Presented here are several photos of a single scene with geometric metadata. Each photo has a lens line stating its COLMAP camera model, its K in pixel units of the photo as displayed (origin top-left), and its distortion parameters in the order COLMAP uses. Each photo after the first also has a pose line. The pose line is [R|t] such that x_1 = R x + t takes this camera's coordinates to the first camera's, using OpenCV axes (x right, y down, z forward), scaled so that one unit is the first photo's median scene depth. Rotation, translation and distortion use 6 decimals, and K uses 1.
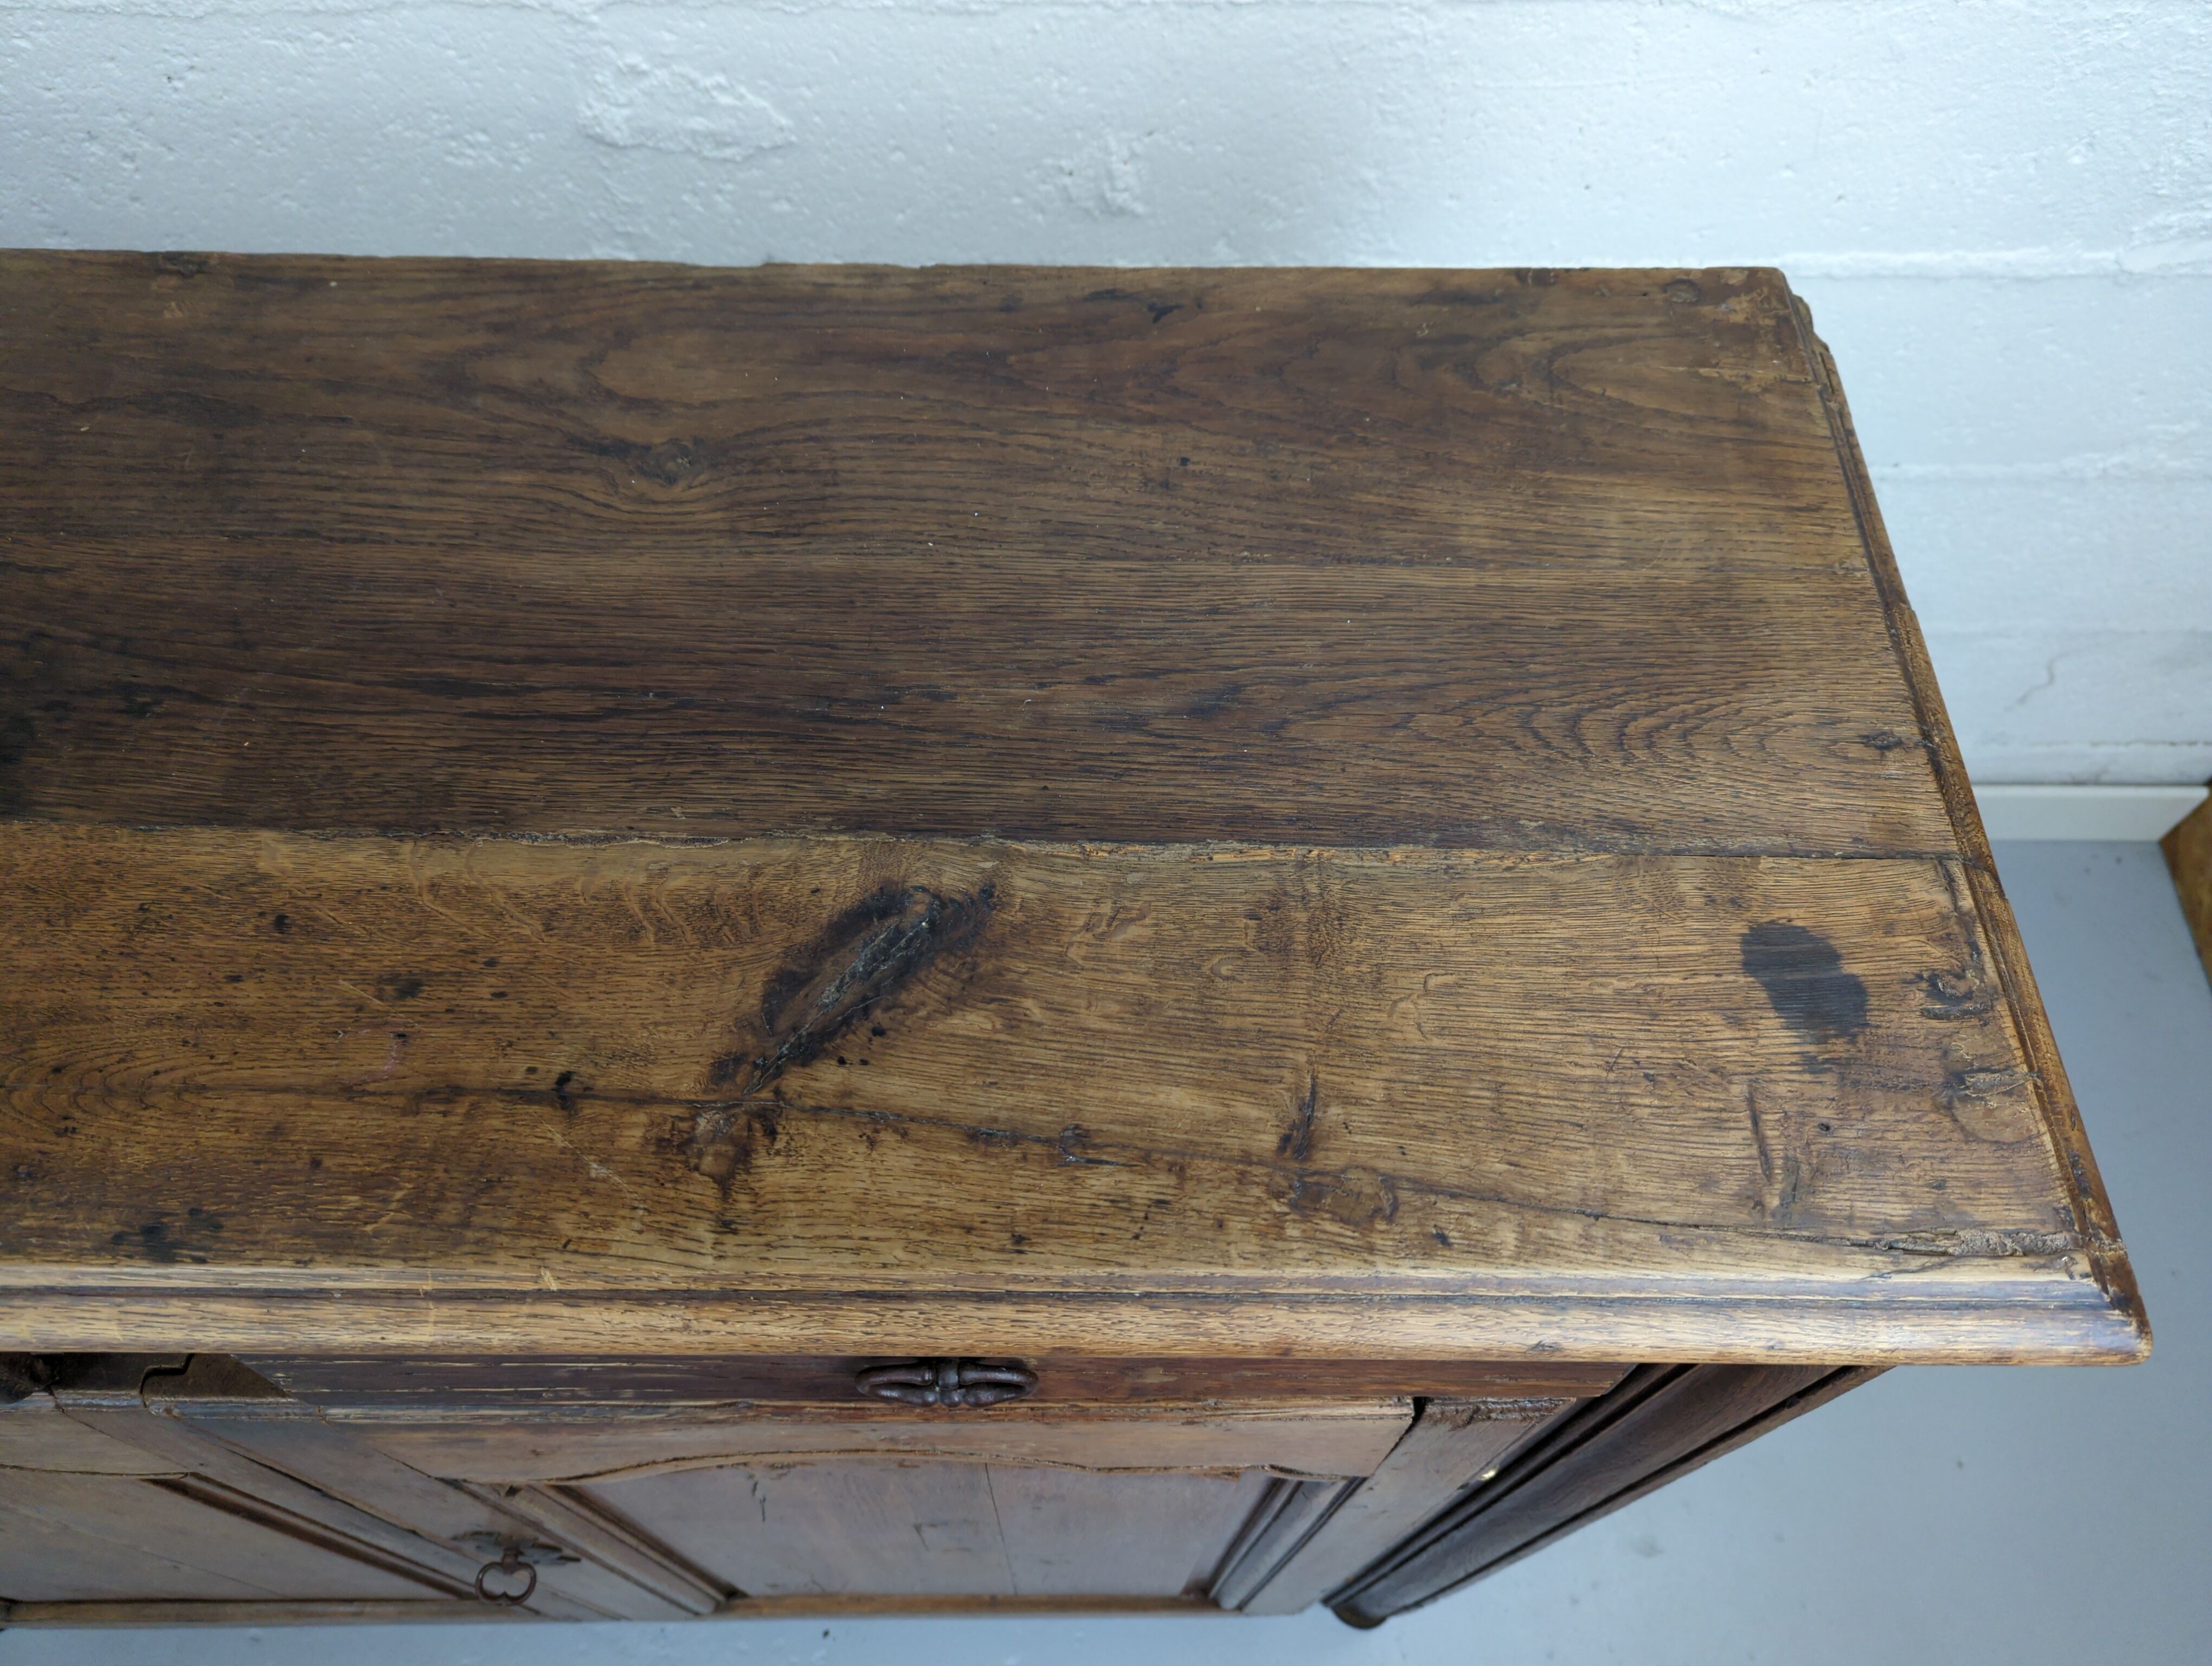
lens RADIAL K [[1559.6, 0, 1103.3], [0, 1559.6, 815.2], [0, 0, 1]] dist [0.058987, -0.057480]
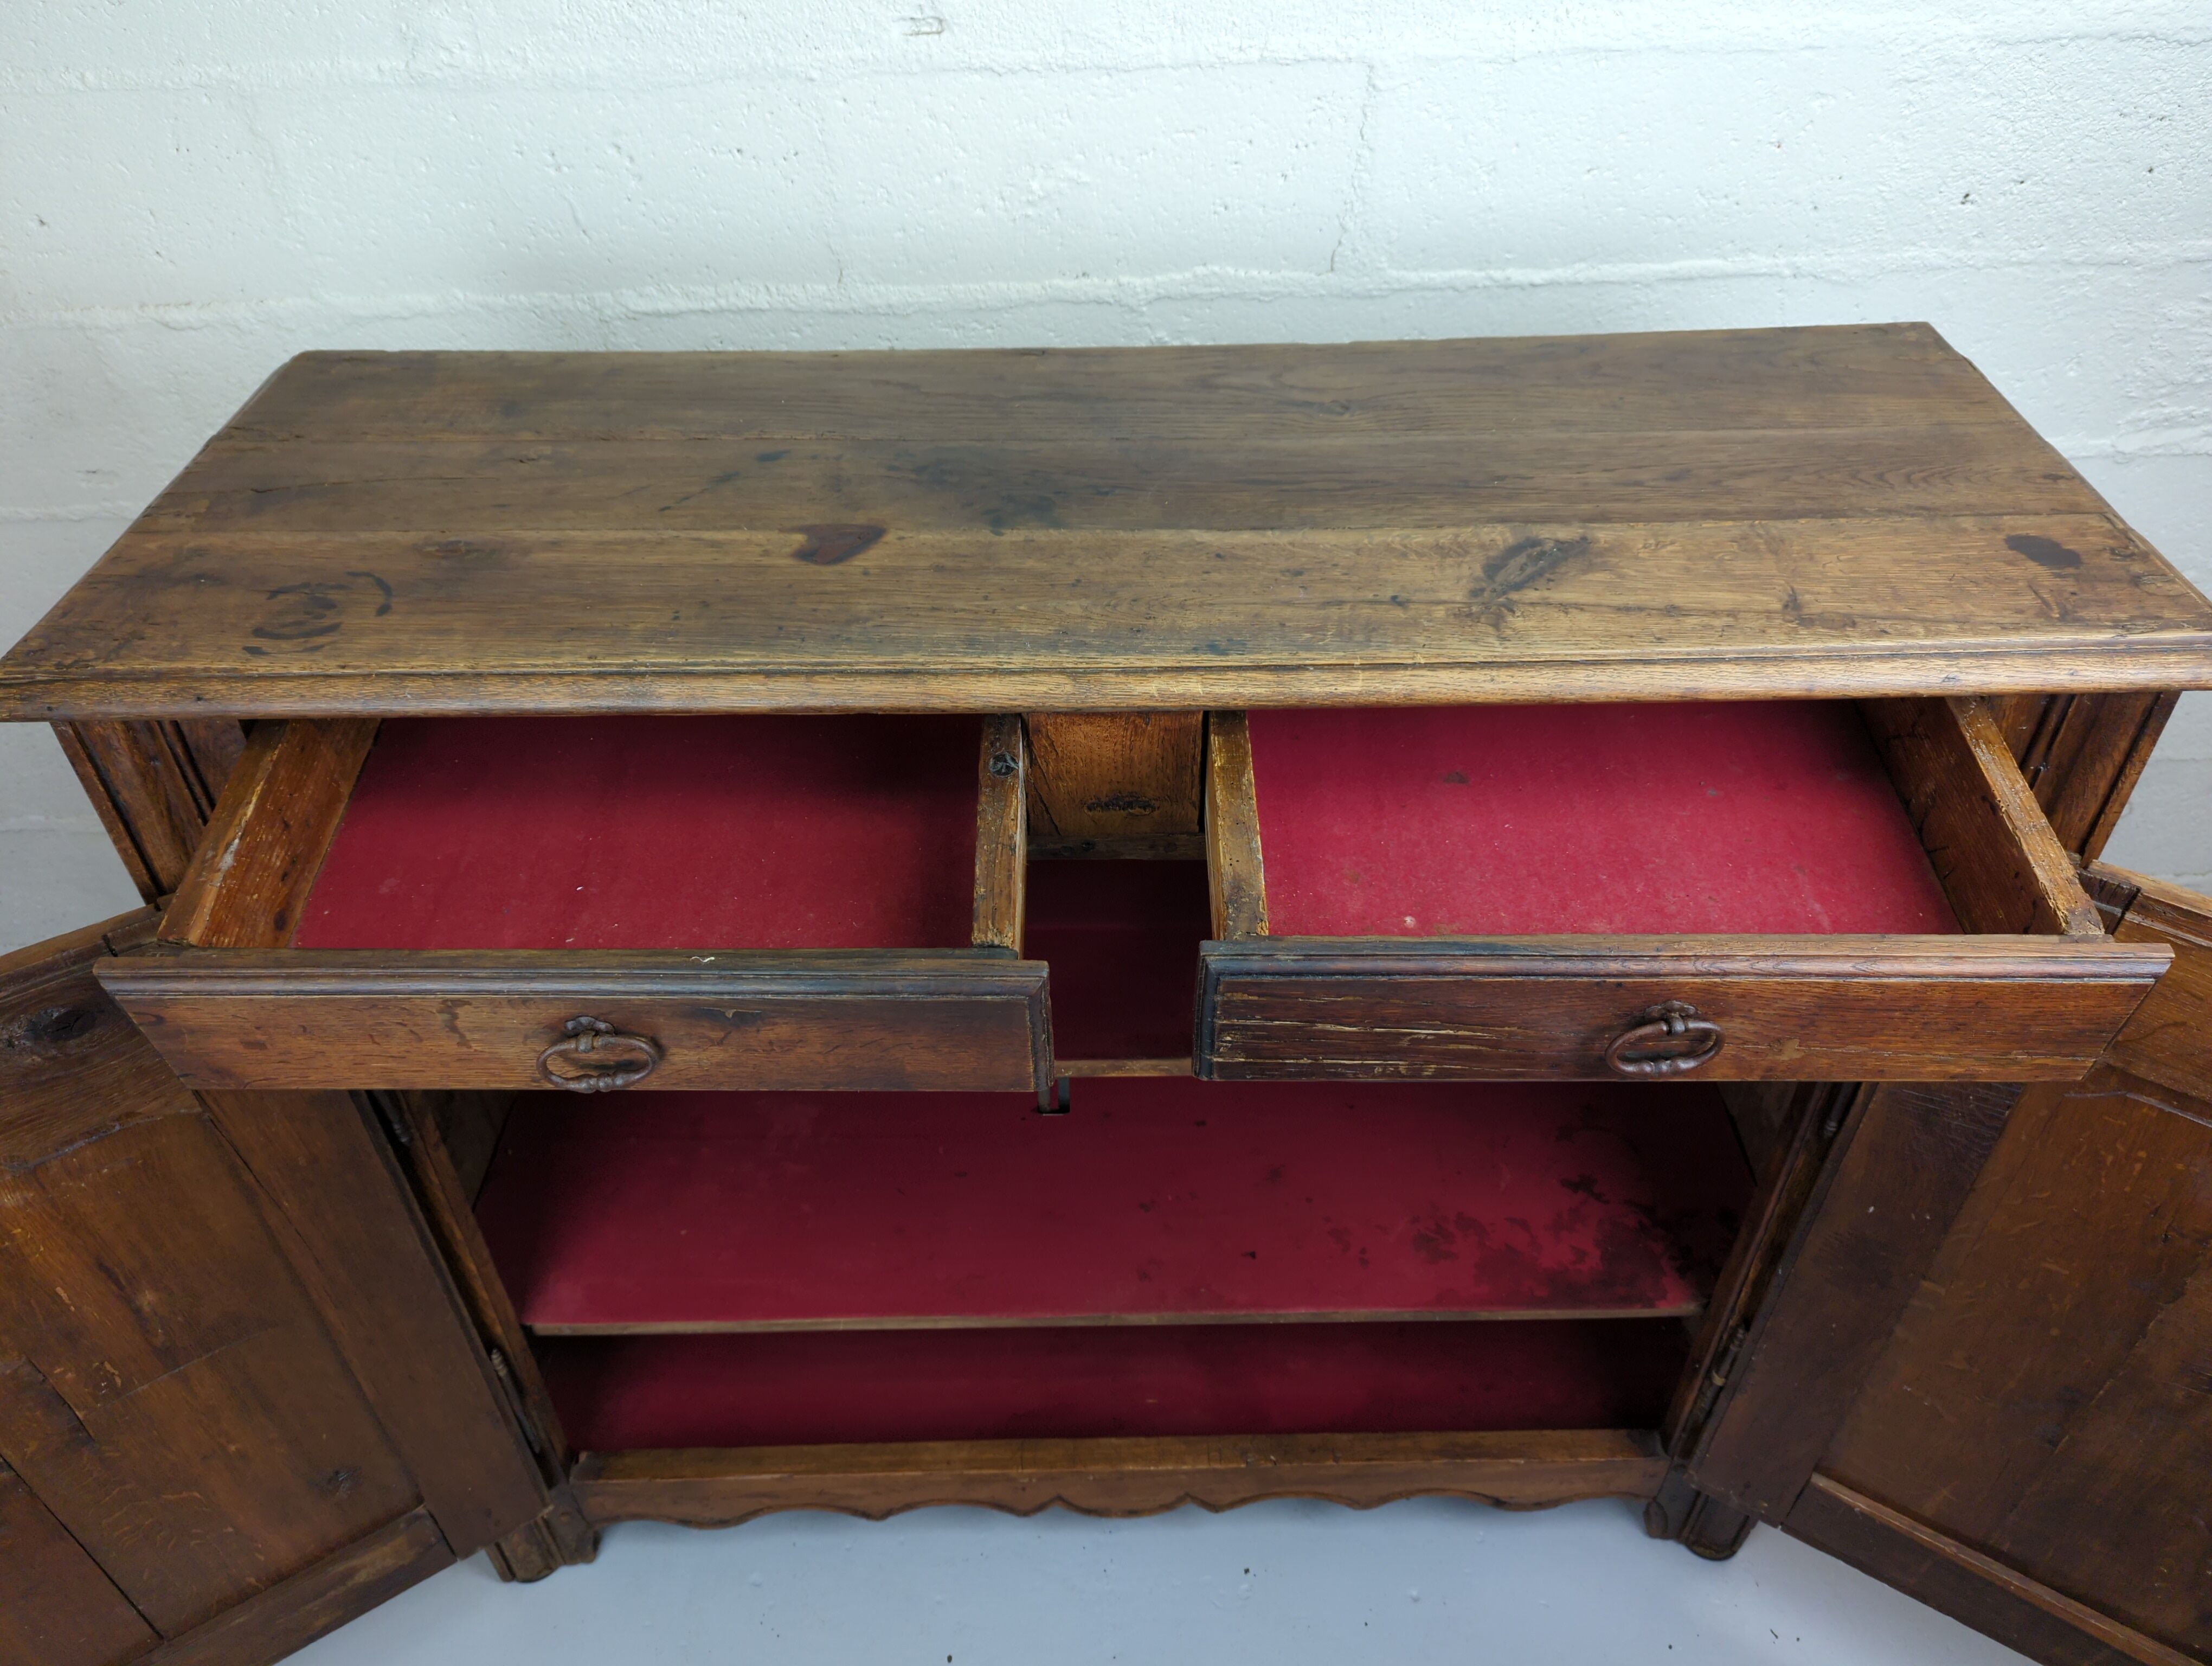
lens RADIAL K [[1559.6, 0, 1095.0], [0, 1559.6, 852.3], [0, 0, 1]] dist [0.058987, -0.057480]
pose [[0.999400, -0.028502, -0.019683, -0.611183], [0.020721, 0.947312, -0.319641, 0.958568], [0.027756, 0.319042, 0.947334, -0.648511]]
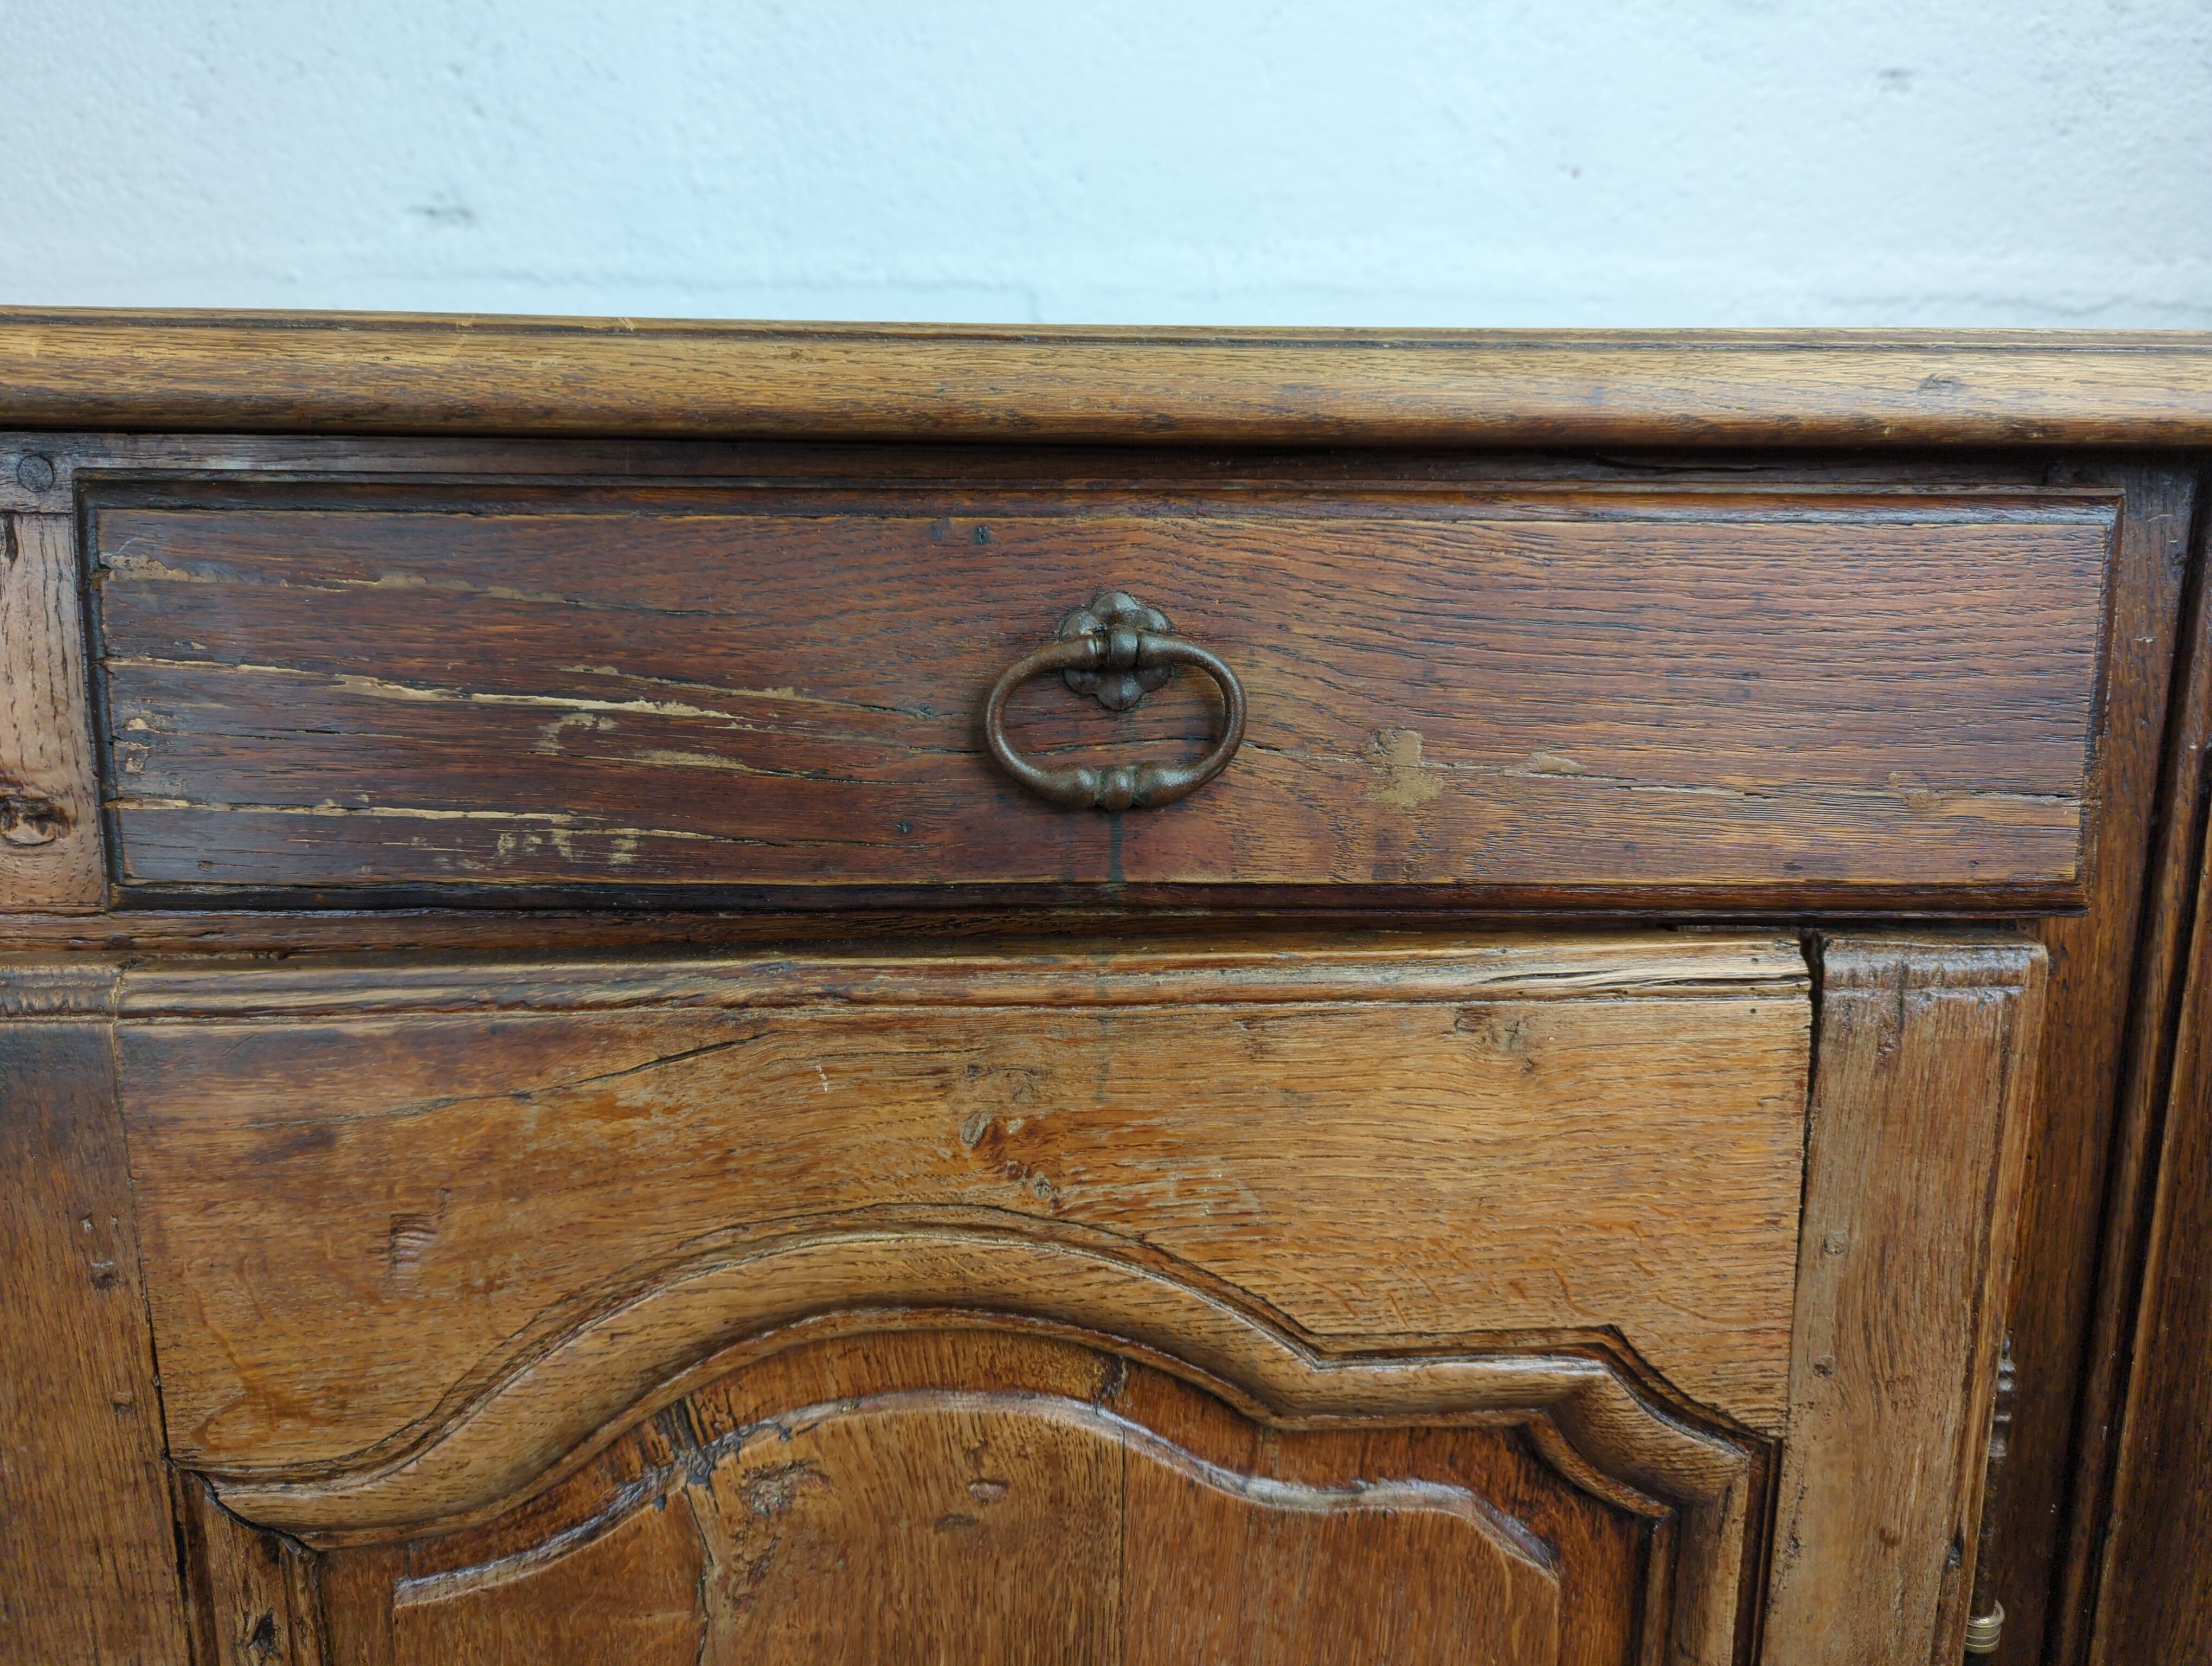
lens RADIAL K [[1559.6, 0, 1120.6], [0, 1559.6, 897.3], [0, 0, 1]] dist [0.058987, -0.057480]
pose [[0.999879, -0.005235, 0.014626, -0.106862], [0.014333, 0.674072, -0.738527, 0.895879], [-0.005993, 0.738647, 0.674066, 0.574774]]
